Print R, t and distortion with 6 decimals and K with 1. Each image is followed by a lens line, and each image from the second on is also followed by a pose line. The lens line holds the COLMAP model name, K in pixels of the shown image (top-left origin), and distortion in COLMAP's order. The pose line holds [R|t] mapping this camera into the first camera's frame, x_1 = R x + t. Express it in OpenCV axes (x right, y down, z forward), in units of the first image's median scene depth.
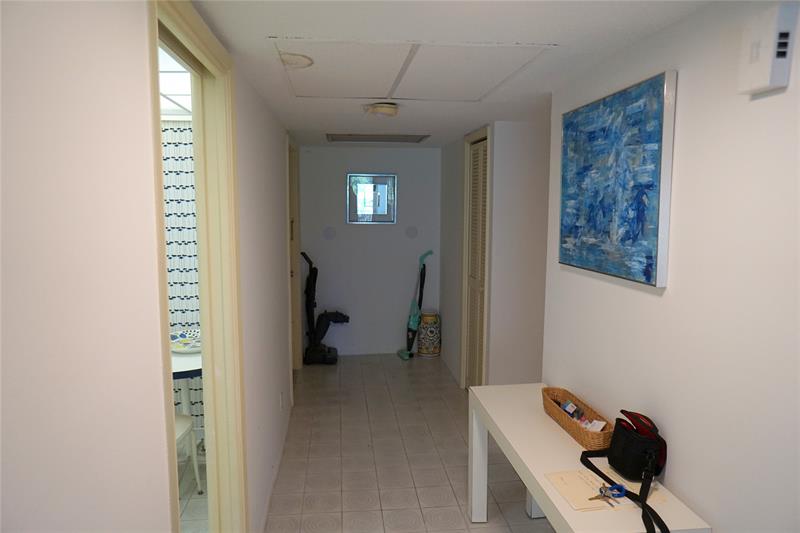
lens RADIAL K [[544.7, 0, 393.5], [0, 544.7, 270.6], [0, 0, 1]] dist [-0.064311, 0.089162]
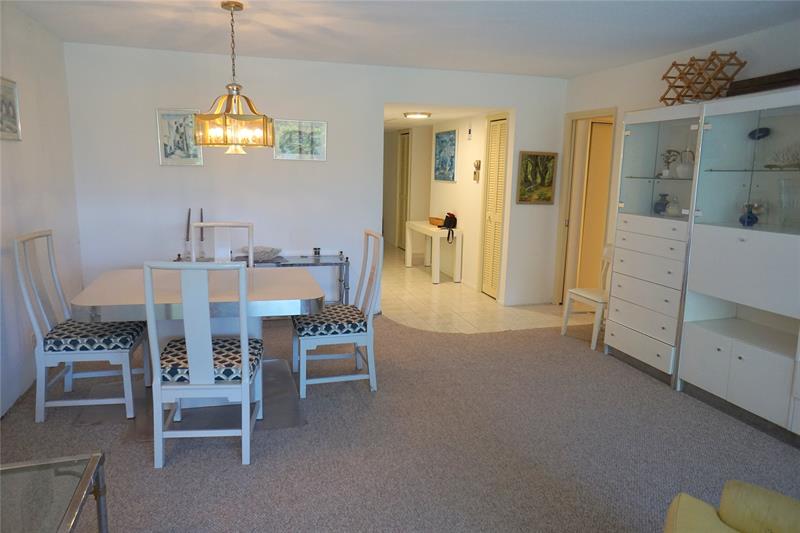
lens RADIAL K [[544.7, 0, 393.7], [0, 544.7, 263.8], [0, 0, 1]] dist [-0.064311, 0.089162]
pose [[0.984527, -0.010899, 0.174896, -0.231211], [0.000519, 0.998241, 0.059282, 0.135777], [-0.175234, -0.058274, 0.982801, -0.997772]]
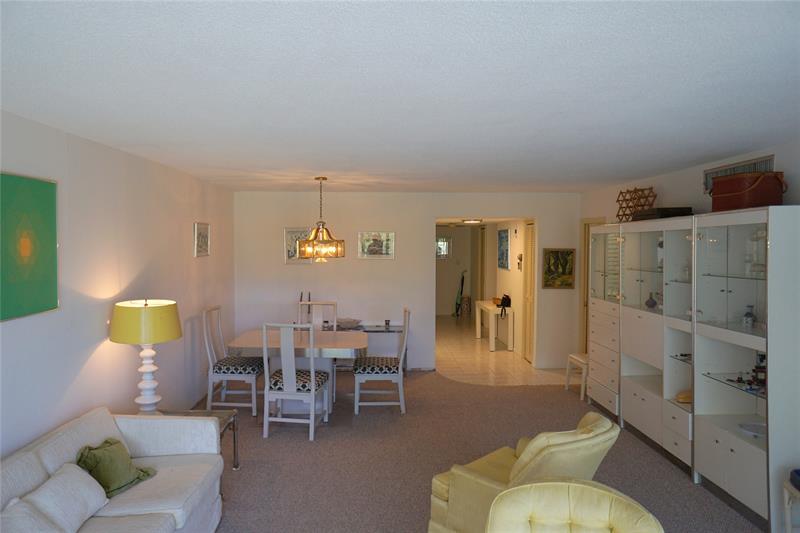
lens RADIAL K [[544.7, 0, 395.5], [0, 544.7, 265.8], [0, 0, 1]] dist [-0.064311, 0.089162]
pose [[0.997649, 0.005133, -0.068335, -0.078001], [-0.010327, 0.997064, -0.075877, 0.132273], [0.067745, 0.076405, 0.994773, -1.400691]]
